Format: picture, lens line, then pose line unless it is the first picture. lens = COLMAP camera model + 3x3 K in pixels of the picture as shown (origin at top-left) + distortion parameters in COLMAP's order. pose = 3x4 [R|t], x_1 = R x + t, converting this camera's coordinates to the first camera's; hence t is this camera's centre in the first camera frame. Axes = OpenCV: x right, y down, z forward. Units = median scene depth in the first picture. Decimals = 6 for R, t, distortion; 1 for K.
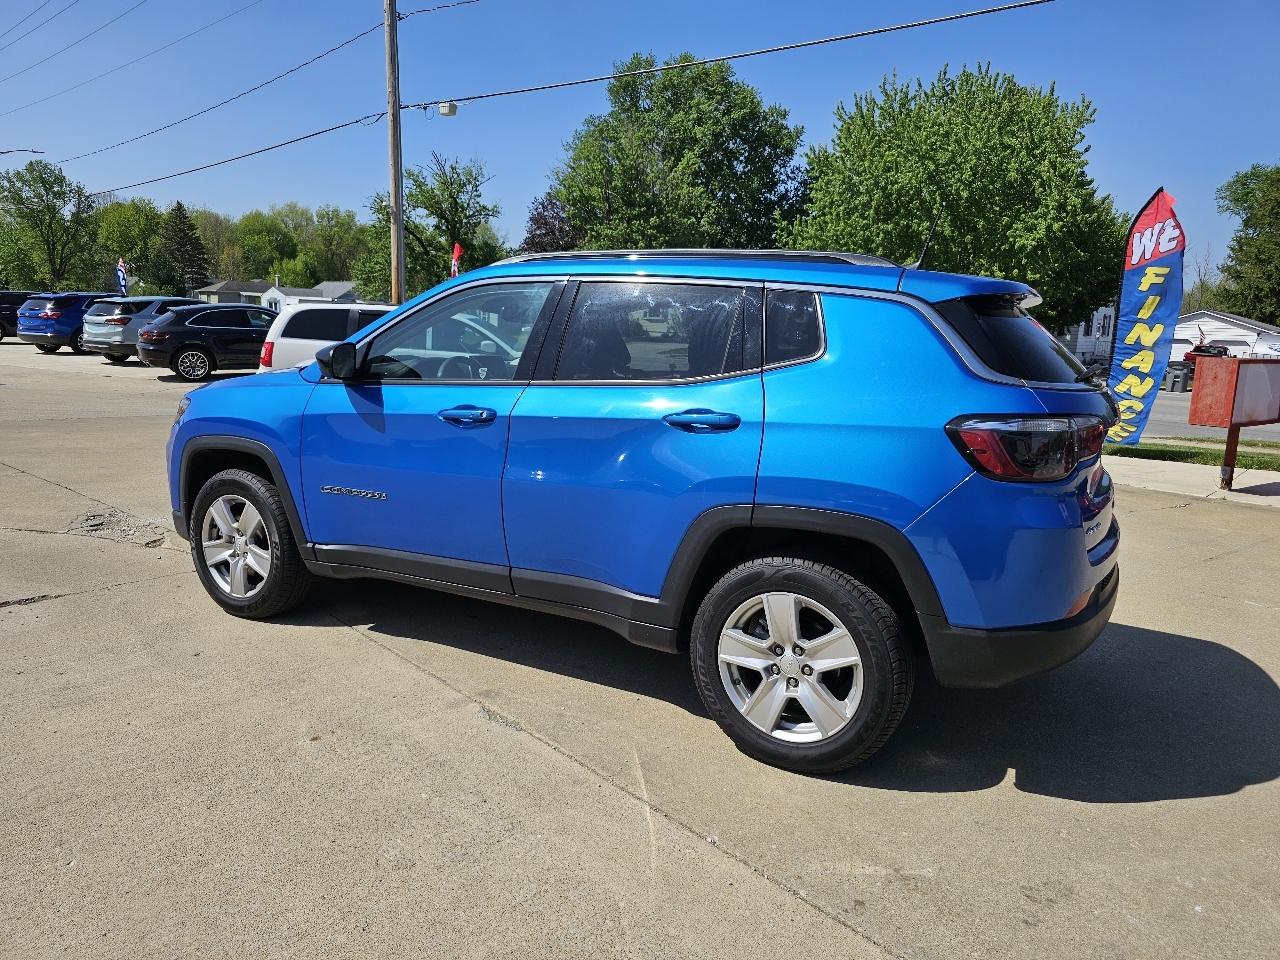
lens RADIAL K [[858.2, 0, 643.7], [0, 858.2, 470.8], [0, 0, 1]] dist [0.048865, -0.043285]
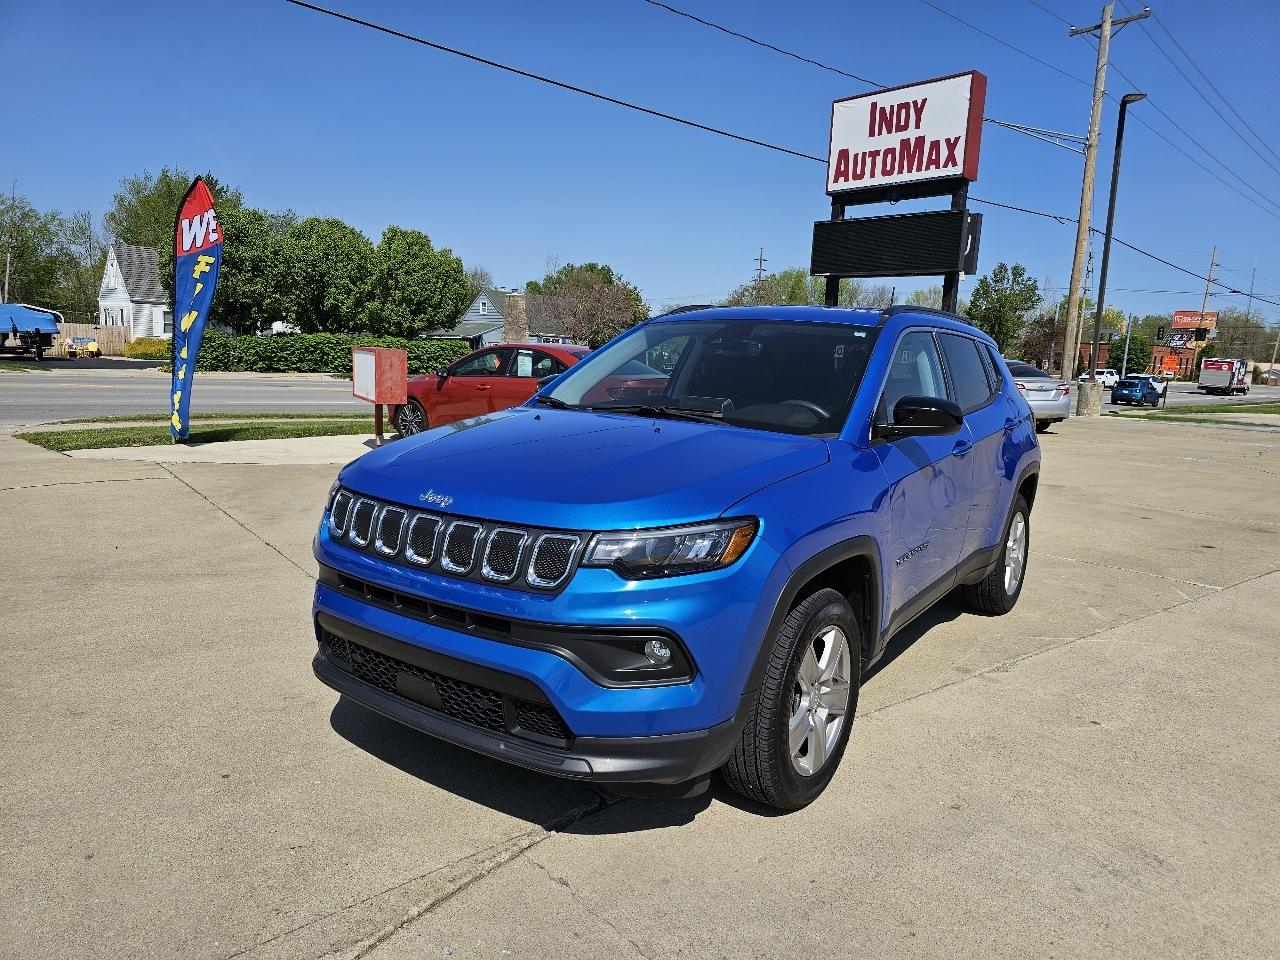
lens RADIAL K [[879.4, 0, 647.6], [0, 879.4, 481.9], [0, 0, 1]] dist [0.048359, -0.045788]
pose [[0.093739, -0.180835, 0.979036, -0.147467], [0.126599, 0.977548, 0.168439, -0.028610], [-0.987515, 0.108156, 0.114528, 0.133429]]
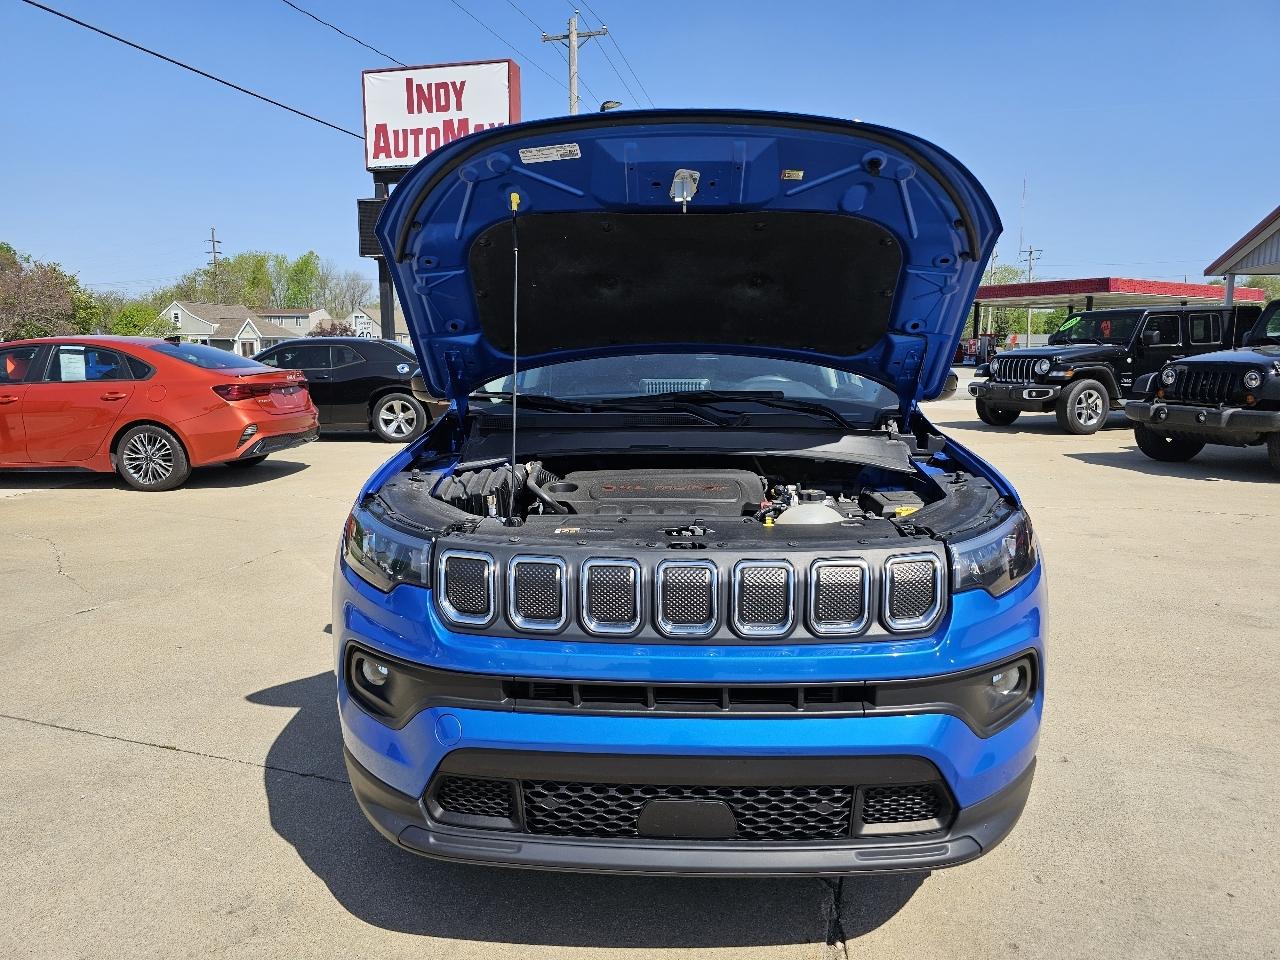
lens RADIAL K [[879.1, 0, 646.1], [0, 879.1, 462.6], [0, 0, 1]] dist [0.050087, -0.050848]
pose [[-0.470247, -0.150892, 0.869540, -0.115945], [0.129088, 0.962918, 0.236907, -0.034235], [-0.873043, 0.223652, -0.433331, 0.189109]]
